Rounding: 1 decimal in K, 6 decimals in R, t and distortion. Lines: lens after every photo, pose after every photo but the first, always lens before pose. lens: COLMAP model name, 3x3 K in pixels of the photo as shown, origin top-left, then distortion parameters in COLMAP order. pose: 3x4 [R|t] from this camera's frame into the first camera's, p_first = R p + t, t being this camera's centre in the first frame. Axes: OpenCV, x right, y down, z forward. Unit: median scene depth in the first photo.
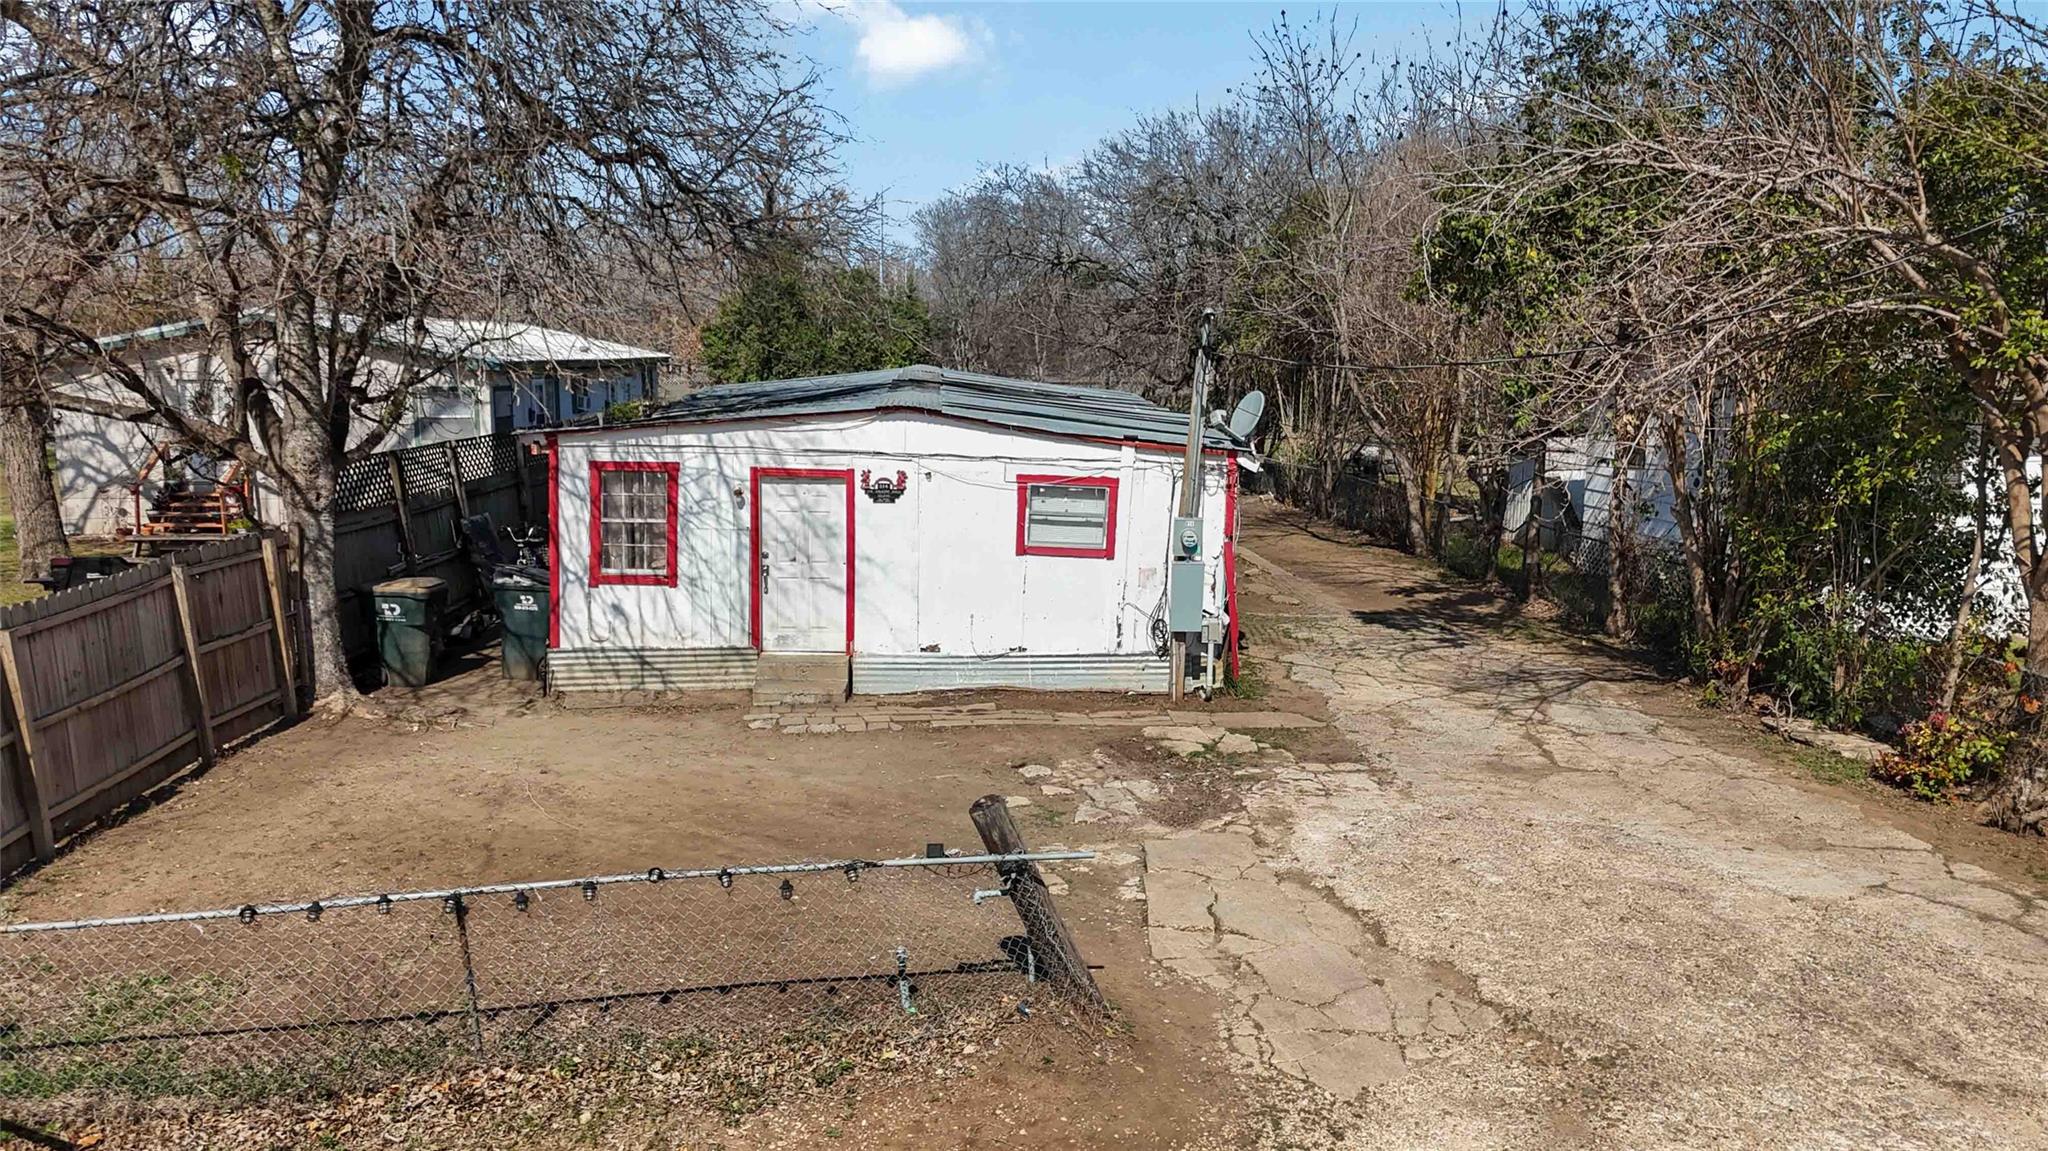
lens RADIAL K [[1509.4, 0, 1030.4], [0, 1509.4, 525.5], [0, 0, 1]] dist [0.093089, -0.094776]
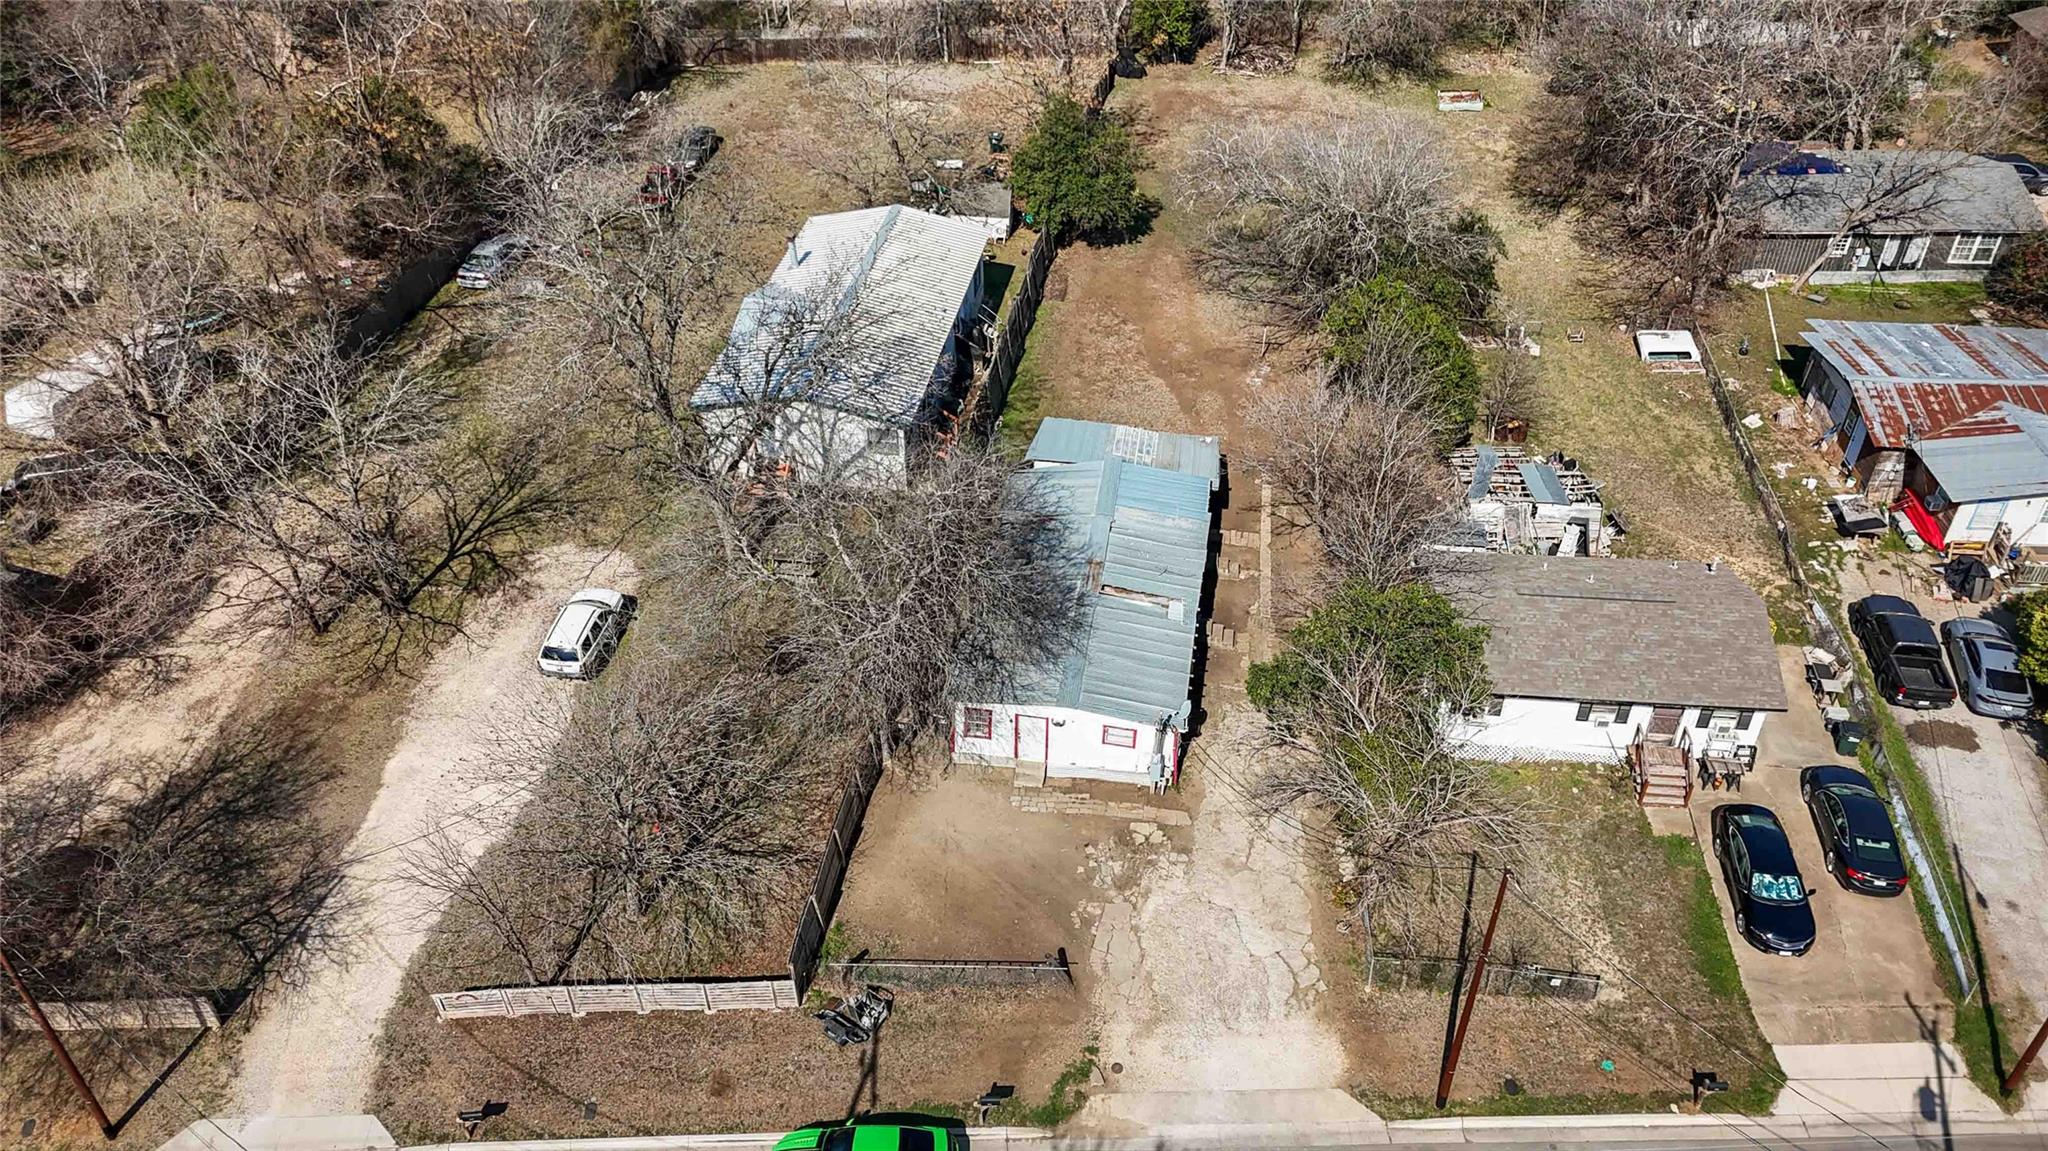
lens RADIAL K [[1501.4, 0, 1024.0], [0, 1501.4, 575.5], [0, 0, 1]] dist [0.088122, -0.095767]
pose [[0.976795, 0.129788, -0.170372, 0.302038], [-0.021120, 0.849968, 0.526411, -1.828387], [0.213133, -0.510598, 0.832985, -1.328425]]
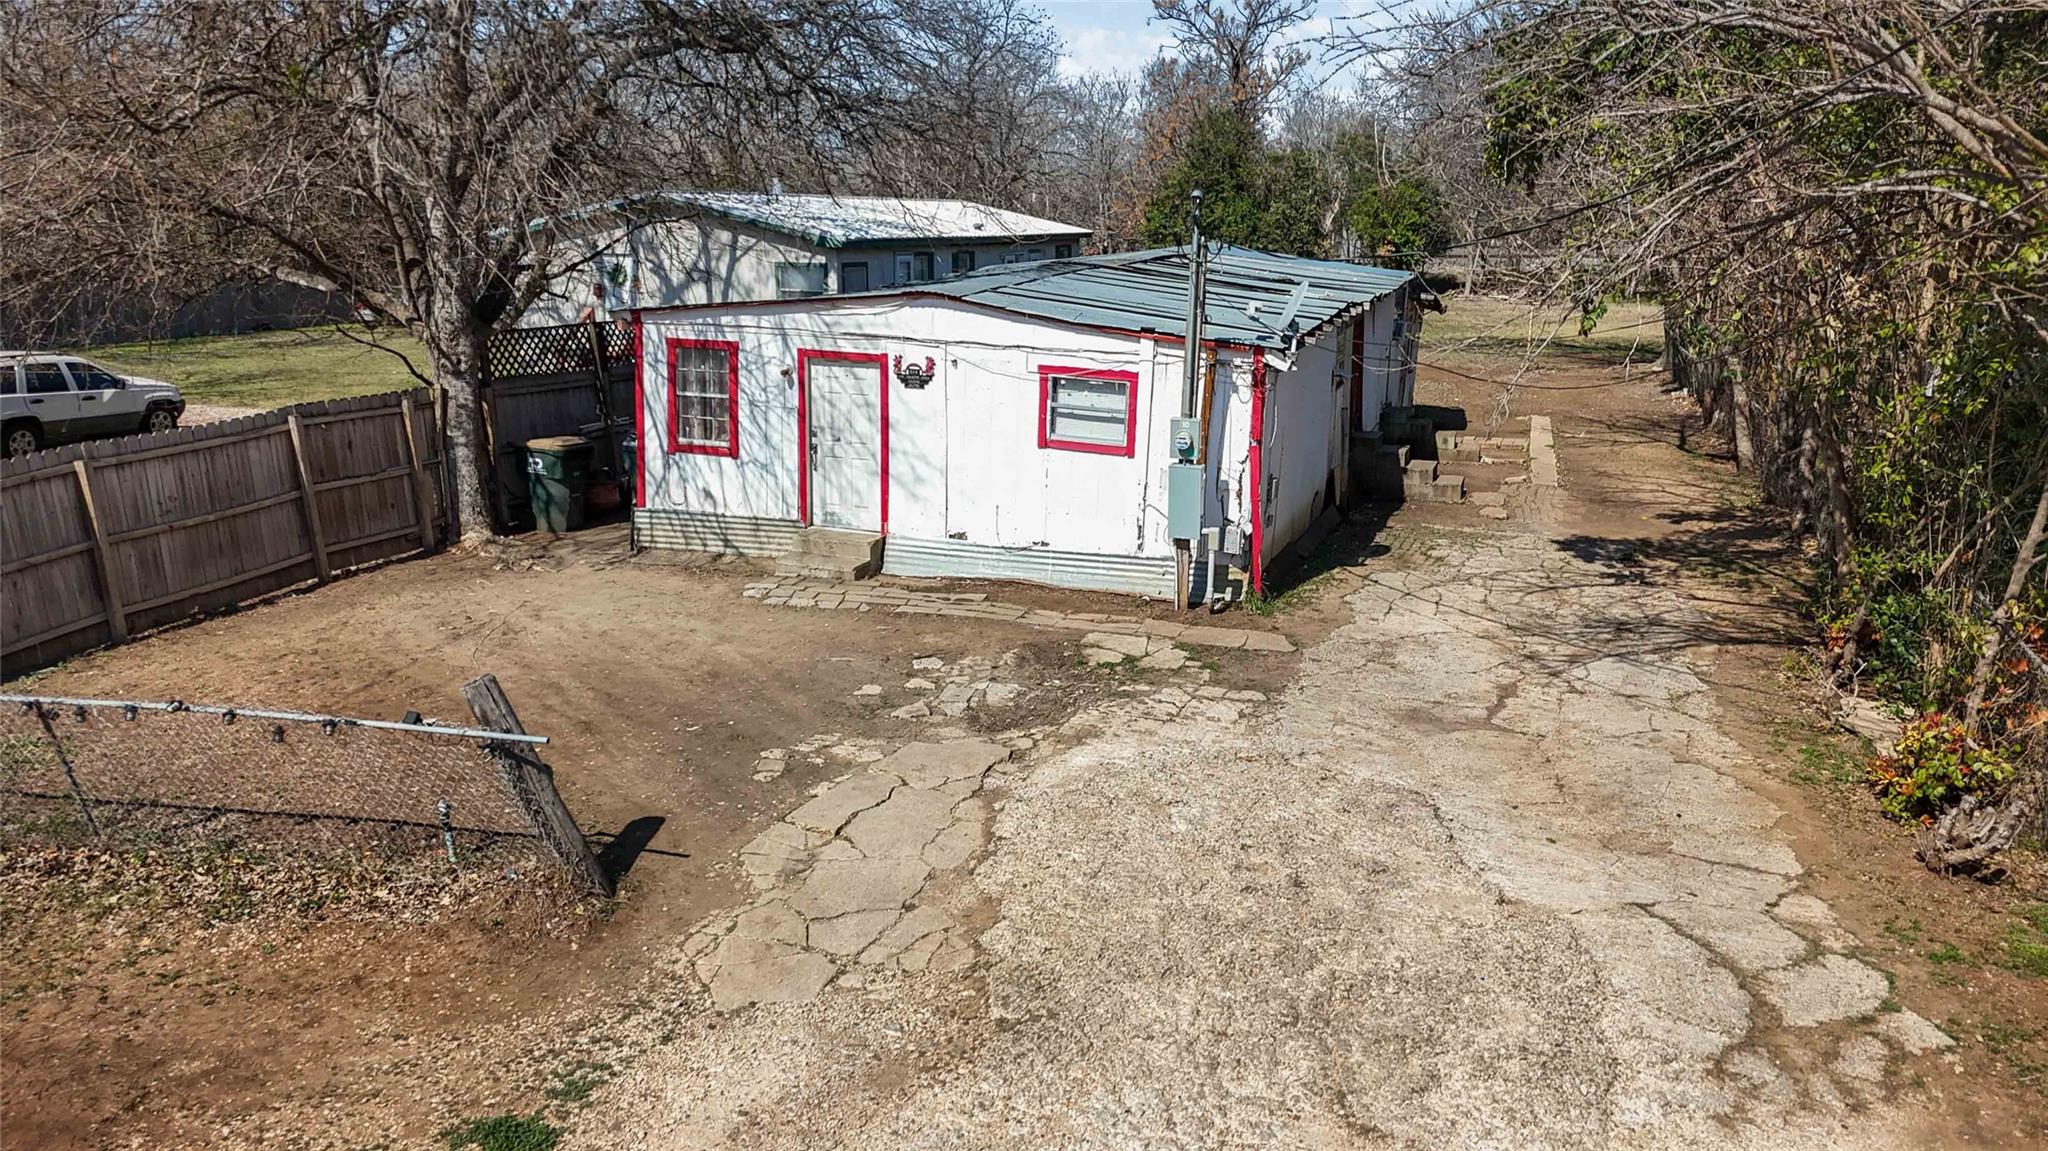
lens RADIAL K [[1501.4, 0, 1024.0], [0, 1501.4, 575.5], [0, 0, 1]] dist [0.088122, -0.095767]
pose [[0.920960, 0.088285, -0.379525, 0.365076], [-0.043777, 0.991271, 0.124359, -0.019508], [0.387191, -0.097915, 0.916786, 0.093043]]
